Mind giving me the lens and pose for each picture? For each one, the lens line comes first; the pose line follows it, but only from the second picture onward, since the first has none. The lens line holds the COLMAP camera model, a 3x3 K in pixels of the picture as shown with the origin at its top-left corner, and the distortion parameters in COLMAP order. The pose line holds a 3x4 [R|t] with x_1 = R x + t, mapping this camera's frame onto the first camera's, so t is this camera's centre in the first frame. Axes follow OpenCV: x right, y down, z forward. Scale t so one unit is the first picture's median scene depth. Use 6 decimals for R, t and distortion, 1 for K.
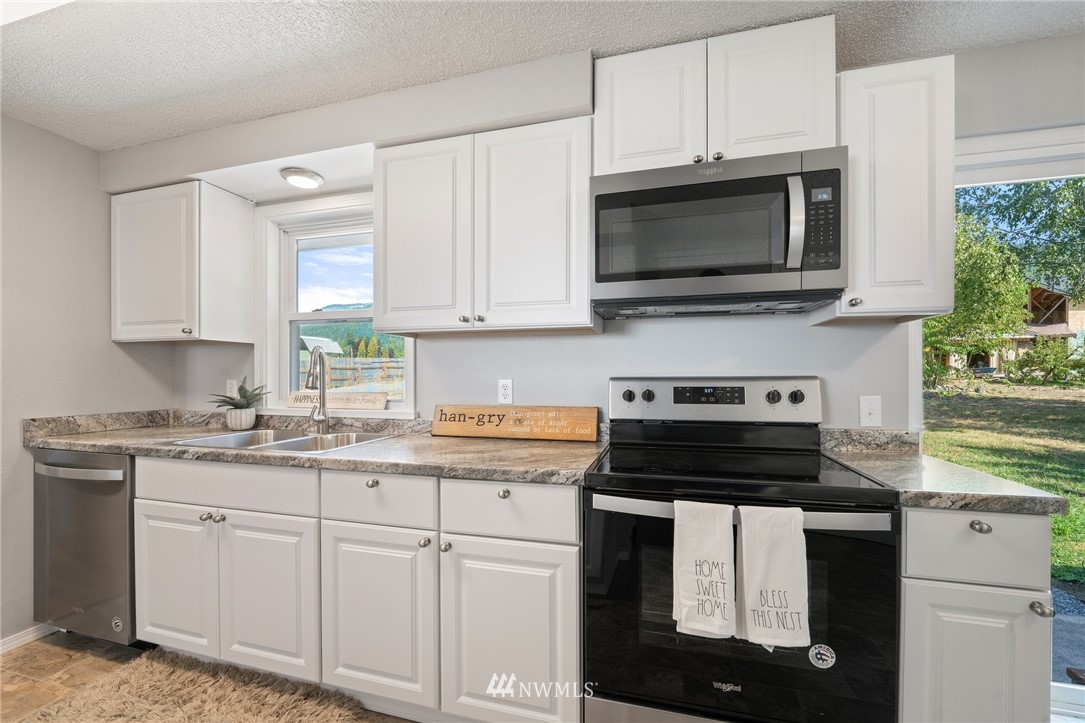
lens RADIAL K [[444.1, 0, 542.7], [0, 444.1, 379.6], [0, 0, 1]] dist [-0.008328, 0.000034]
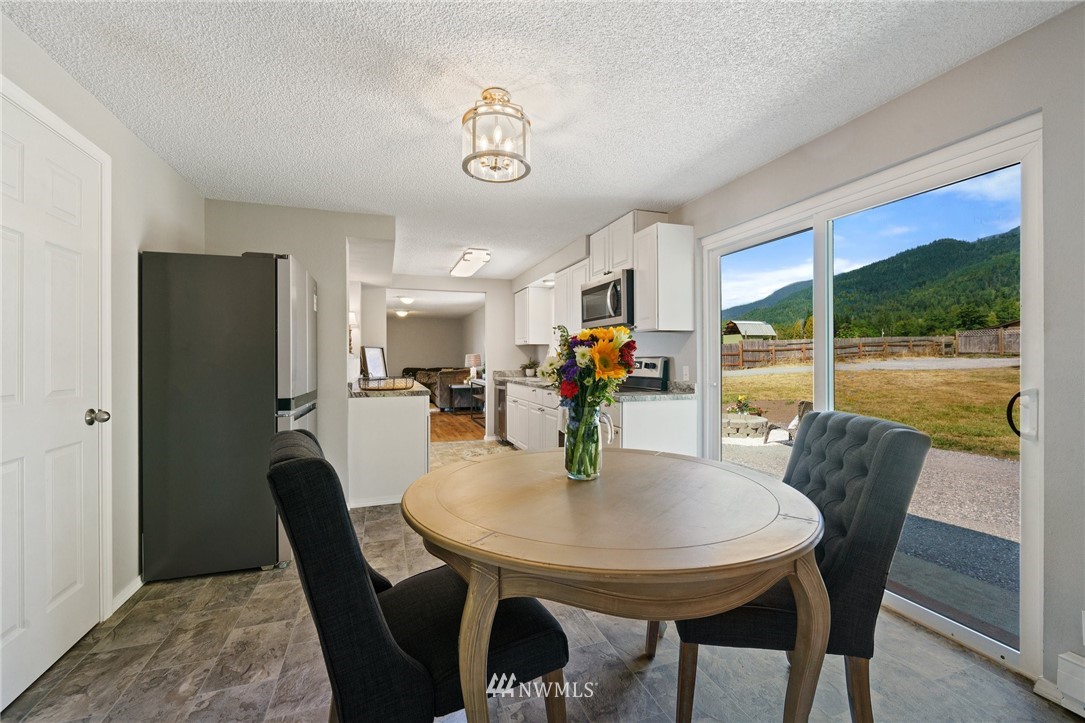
lens RADIAL K [[444.1, 0, 543.0], [0, 444.1, 360.1], [0, 0, 1]] dist [-0.008328, 0.000034]
pose [[0.585543, -0.000358, -0.810641, 1.745865], [-0.002327, 0.999995, -0.002123, 0.016886], [0.810638, 0.003129, 0.585540, -0.640981]]
